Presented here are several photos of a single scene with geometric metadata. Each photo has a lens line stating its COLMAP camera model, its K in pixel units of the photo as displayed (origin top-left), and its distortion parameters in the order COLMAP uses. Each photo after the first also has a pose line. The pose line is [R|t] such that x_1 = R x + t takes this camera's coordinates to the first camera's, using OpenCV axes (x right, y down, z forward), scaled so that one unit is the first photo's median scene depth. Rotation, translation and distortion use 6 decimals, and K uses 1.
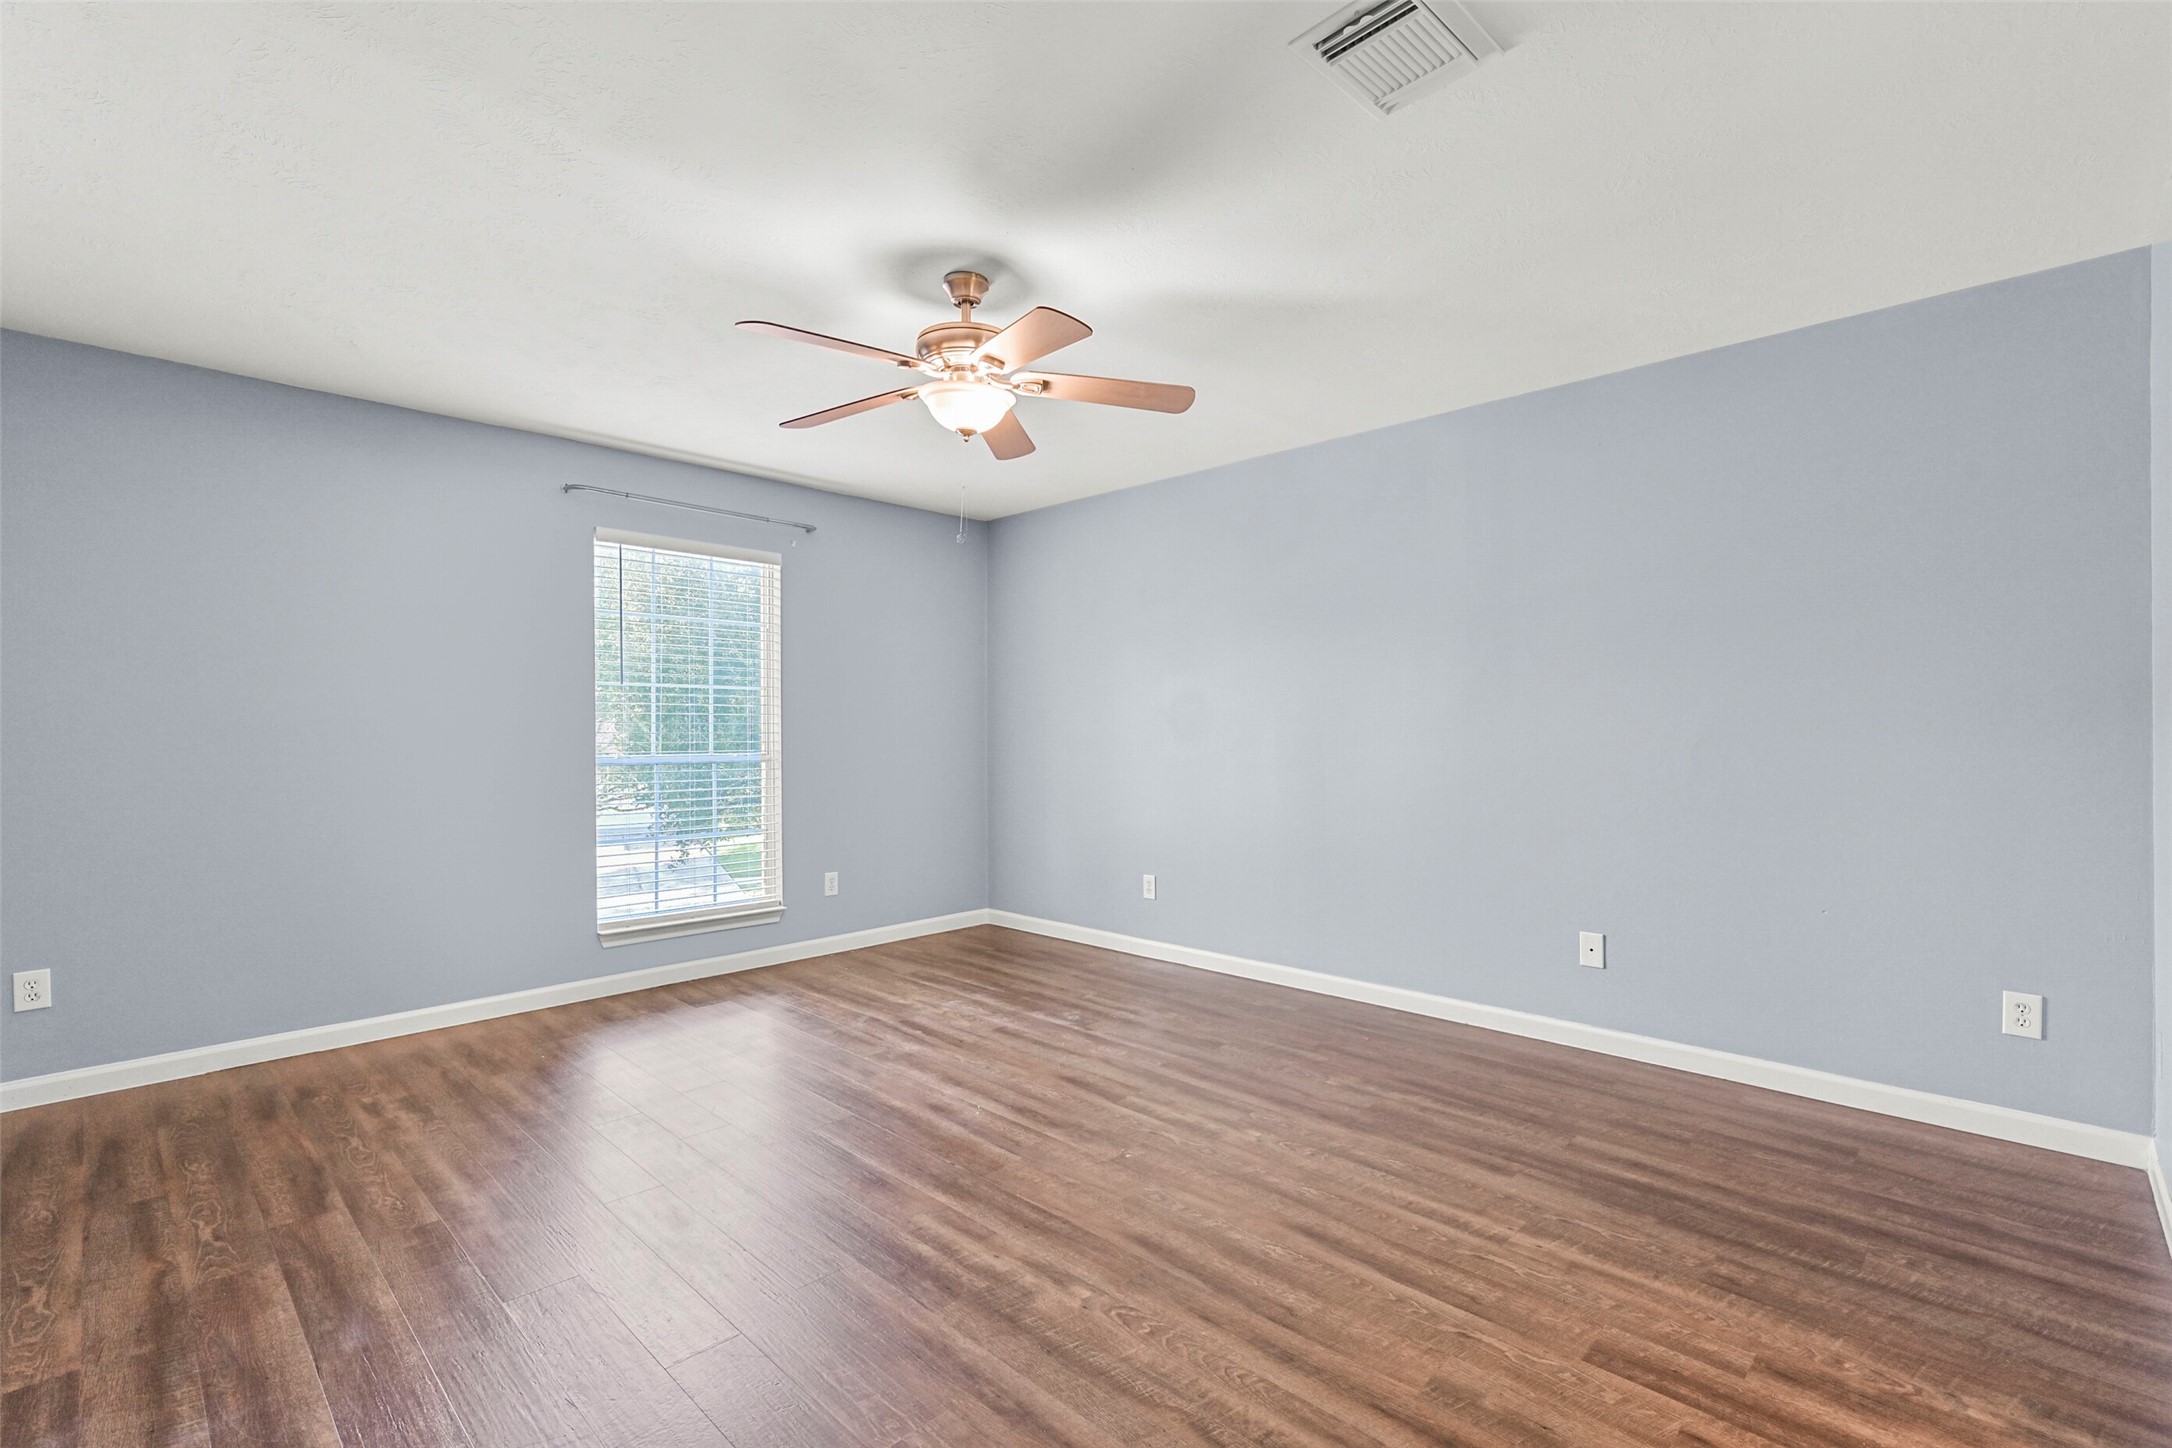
lens RADIAL K [[990.8, 0, 1084.6], [0, 990.8, 730.2], [0, 0, 1]] dist [-0.000672, -0.000223]
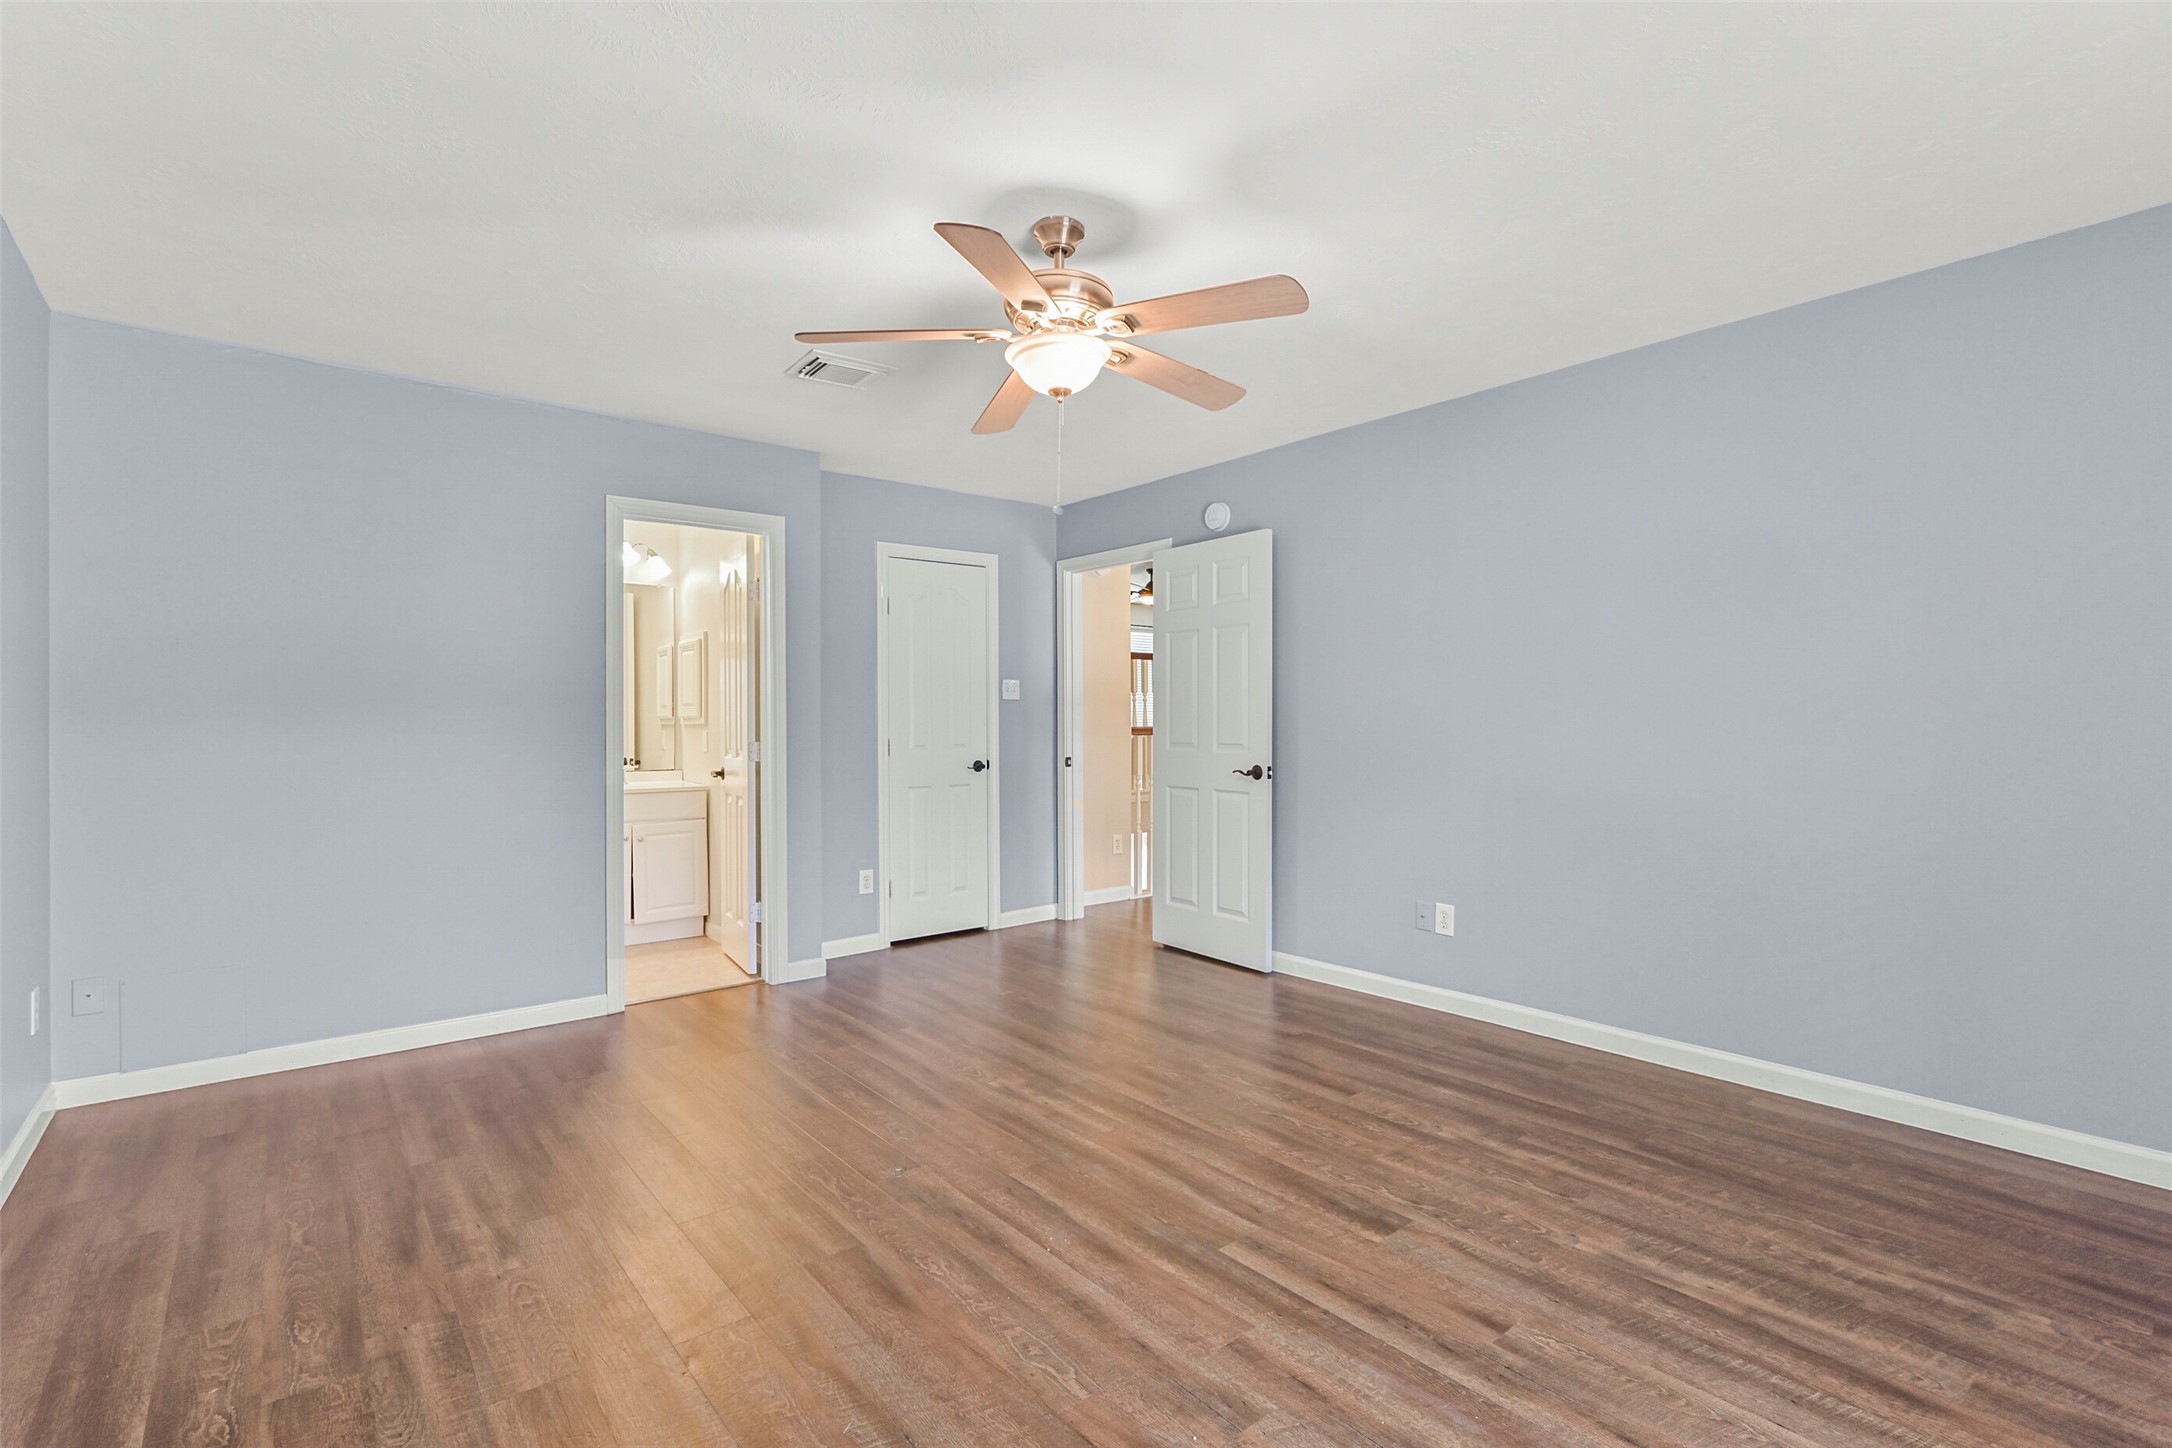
lens RADIAL K [[990.8, 0, 1088.0], [0, 990.8, 722.7], [0, 0, 1]] dist [-0.000672, -0.000223]
pose [[-0.994589, 0.008222, 0.103562, -0.226522], [0.008760, 0.999950, 0.004747, -0.003081], [-0.103517, 0.005629, -0.994612, 1.822237]]
